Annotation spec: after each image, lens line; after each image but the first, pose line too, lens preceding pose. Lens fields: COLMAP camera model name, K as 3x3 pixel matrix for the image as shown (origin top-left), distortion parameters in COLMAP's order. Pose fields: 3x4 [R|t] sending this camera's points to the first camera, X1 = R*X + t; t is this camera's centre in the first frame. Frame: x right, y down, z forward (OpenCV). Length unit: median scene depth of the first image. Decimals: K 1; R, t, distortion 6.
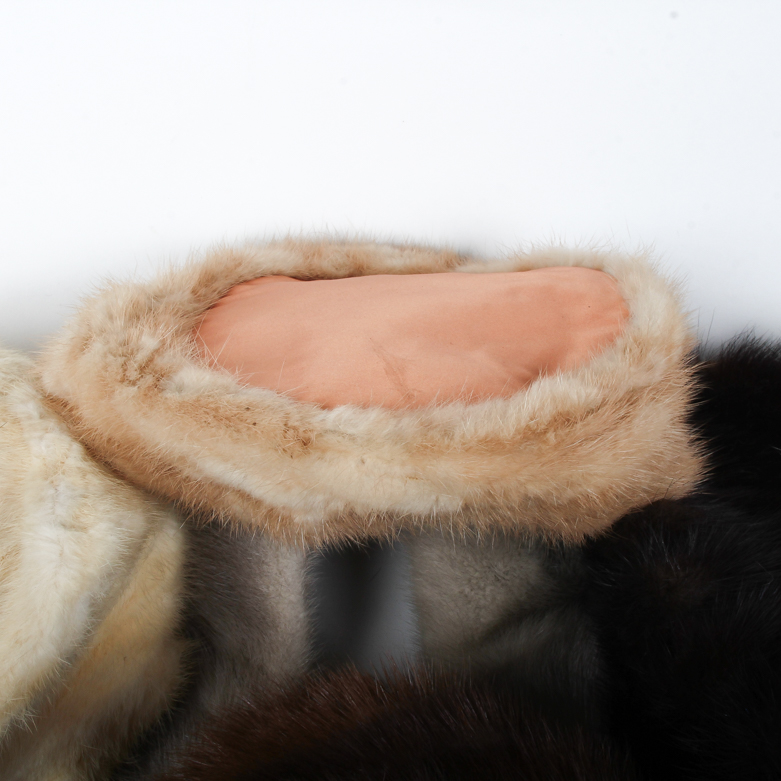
lens RADIAL K [[1333.5, 0, 392.1], [0, 1333.5, 387.8], [0, 0, 1]] dist [-0.087285, 0.000000]
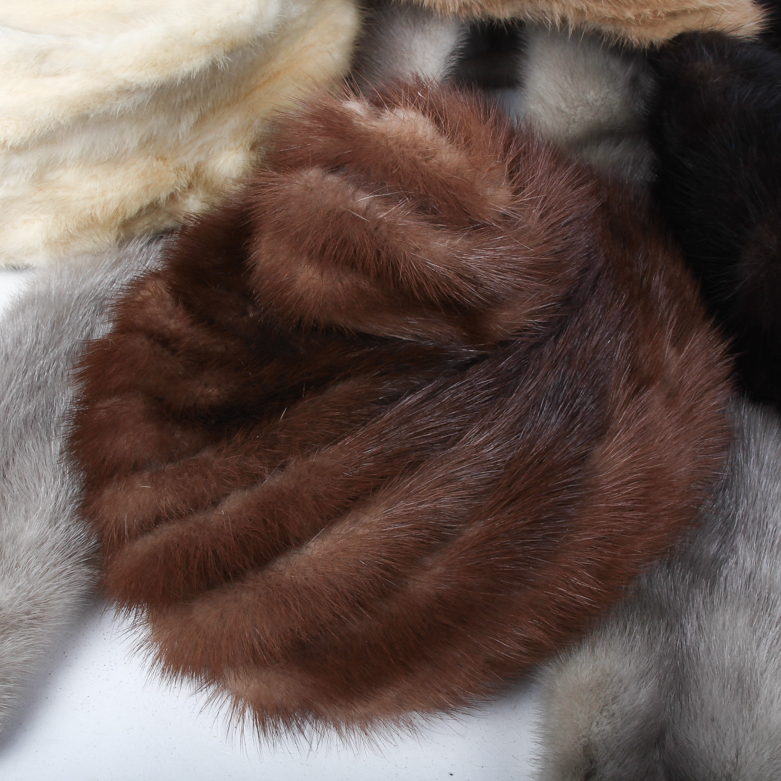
lens RADIAL K [[1333.5, 0, 391.8], [0, 1333.5, 390.1], [0, 0, 1]] dist [-0.087285, 0.000000]
pose [[0.968636, 0.190936, -0.159019, 0.177495], [-0.179463, 0.980192, 0.083762, 0.400778], [0.171863, -0.052597, 0.983716, -0.363738]]
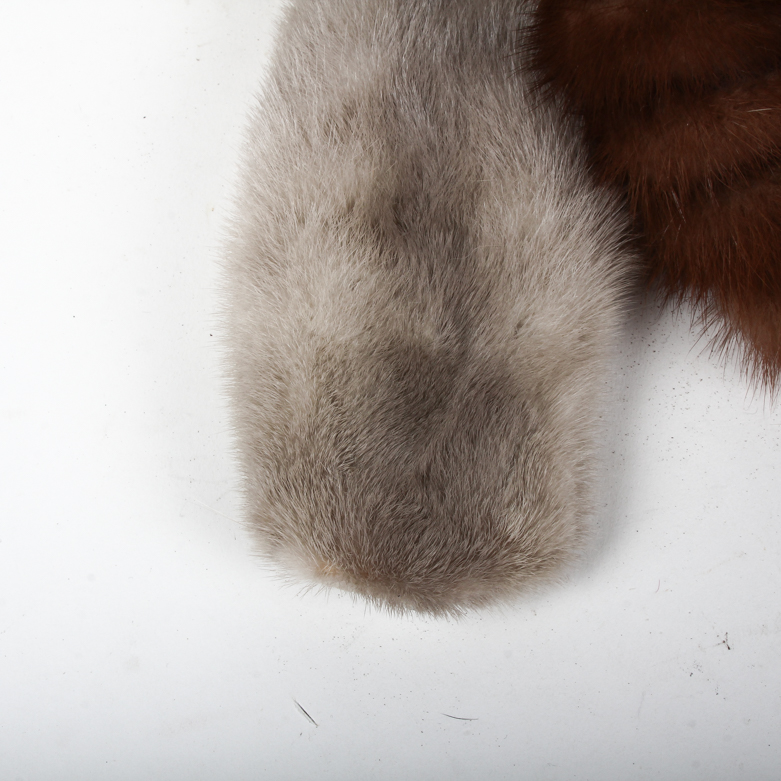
lens RADIAL K [[1333.5, 0, 391.0], [0, 1333.5, 389.8], [0, 0, 1]] dist [-0.087285, 0.000000]
pose [[0.994449, 0.033369, -0.099790, -0.276702], [0.001961, 0.942340, 0.334652, 0.508744], [0.105203, -0.332990, 0.937043, -0.055964]]
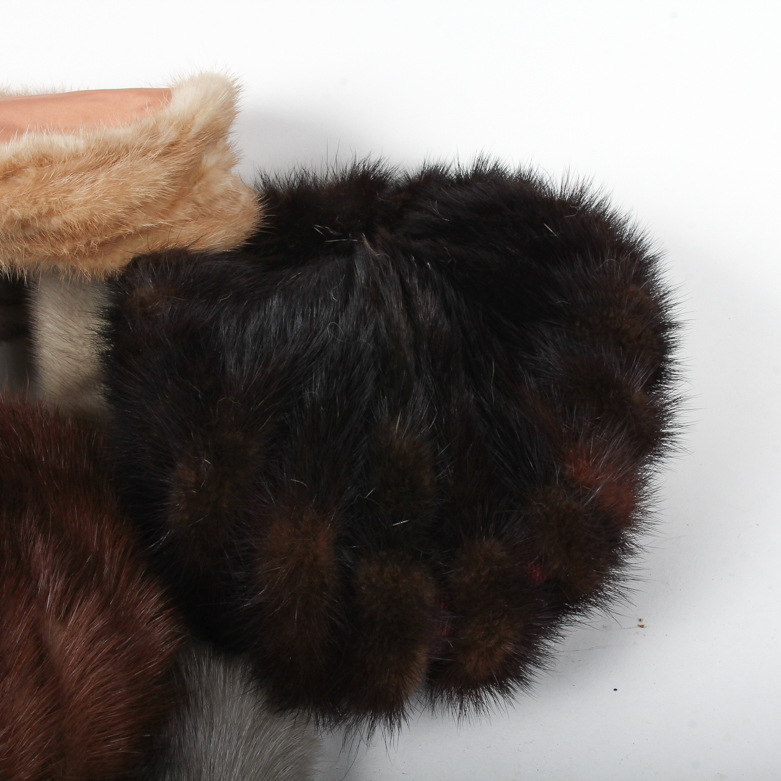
lens RADIAL K [[1333.5, 0, 387.3], [0, 1333.5, 390.4], [0, 0, 1]] dist [-0.087285, 0.000000]
pose [[0.982931, 0.012033, -0.183580, 0.652241], [-0.019493, 0.999054, -0.038885, 0.273538], [0.182938, 0.041800, 0.982235, -0.160102]]
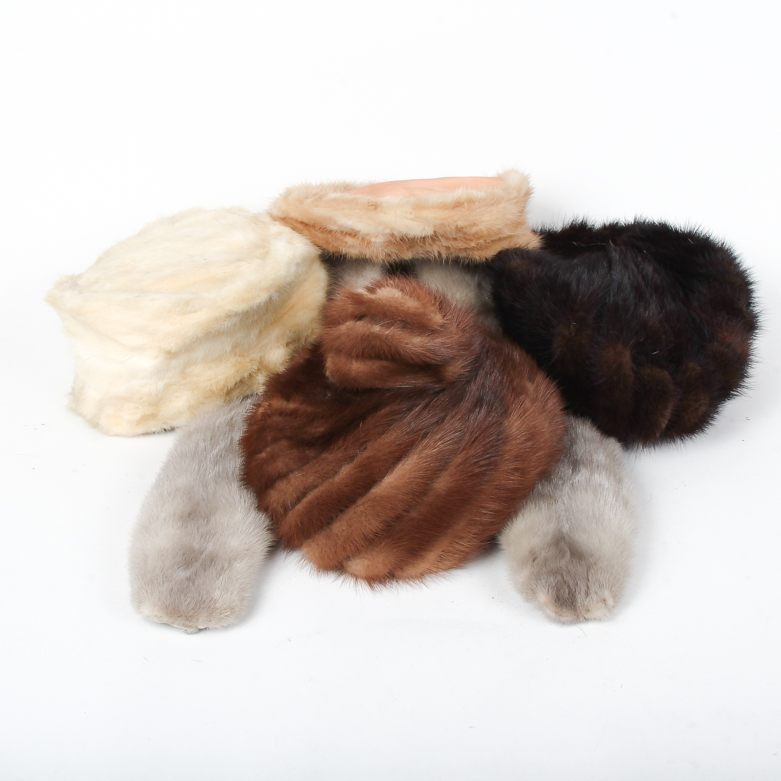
lens RADIAL K [[1333.5, 0, 389.3], [0, 1333.5, 394.8], [0, 0, 1]] dist [-0.087285, 0.000000]
pose [[0.997749, -0.012689, -0.065855, 0.130524], [0.000507, 0.983337, -0.181790, 0.865649], [0.067065, 0.181347, 0.981130, -1.524597]]
